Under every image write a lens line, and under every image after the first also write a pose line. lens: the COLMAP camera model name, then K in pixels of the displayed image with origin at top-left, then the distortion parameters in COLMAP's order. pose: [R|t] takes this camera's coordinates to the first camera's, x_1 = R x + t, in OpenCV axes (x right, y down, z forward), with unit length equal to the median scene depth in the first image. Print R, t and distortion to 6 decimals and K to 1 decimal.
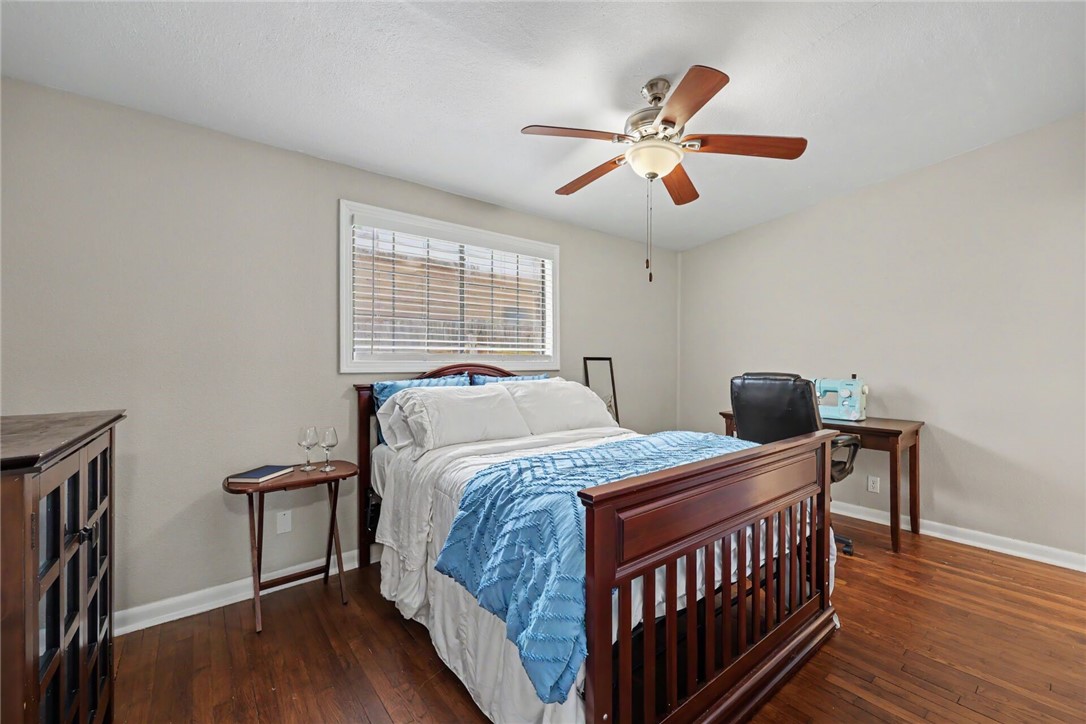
lens RADIAL K [[446.2, 0, 543.0], [0, 446.2, 362.0], [0, 0, 1]] dist [0.001319, 0.000373]
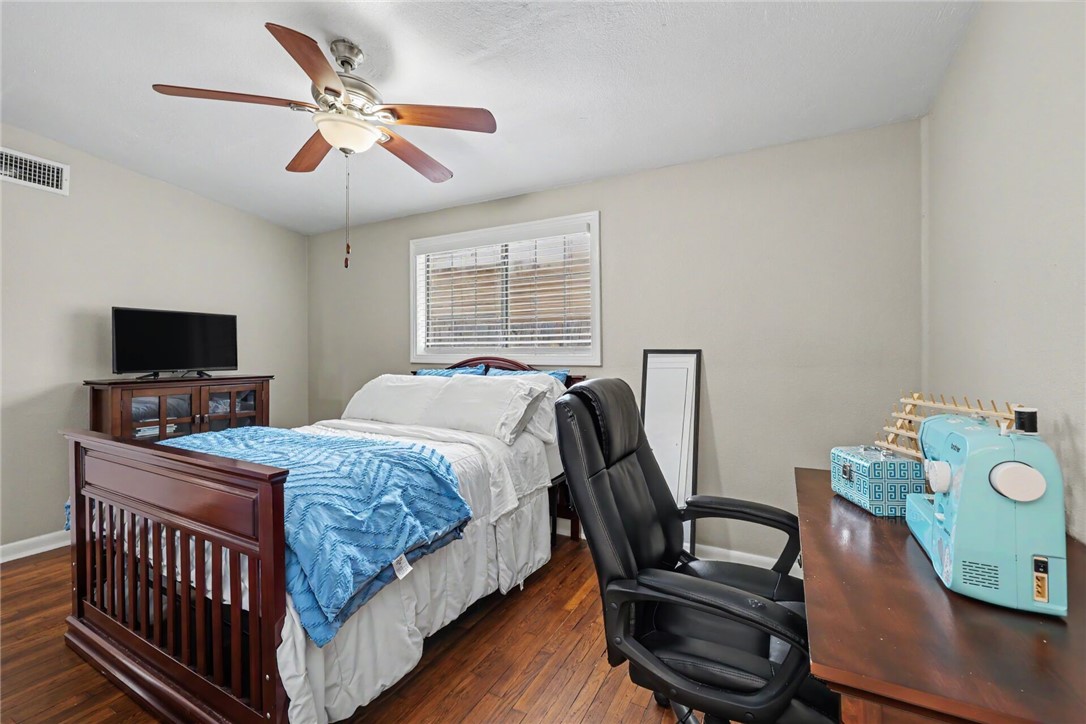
lens RADIAL K [[446.2, 0, 543.0], [0, 446.2, 362.0], [0, 0, 1]] dist [0.001319, 0.000373]
pose [[0.393209, 0.018753, -0.919258, 0.833463], [-0.006097, 0.999823, 0.017788, -0.003015], [0.919429, -0.001389, 0.393254, 0.669480]]
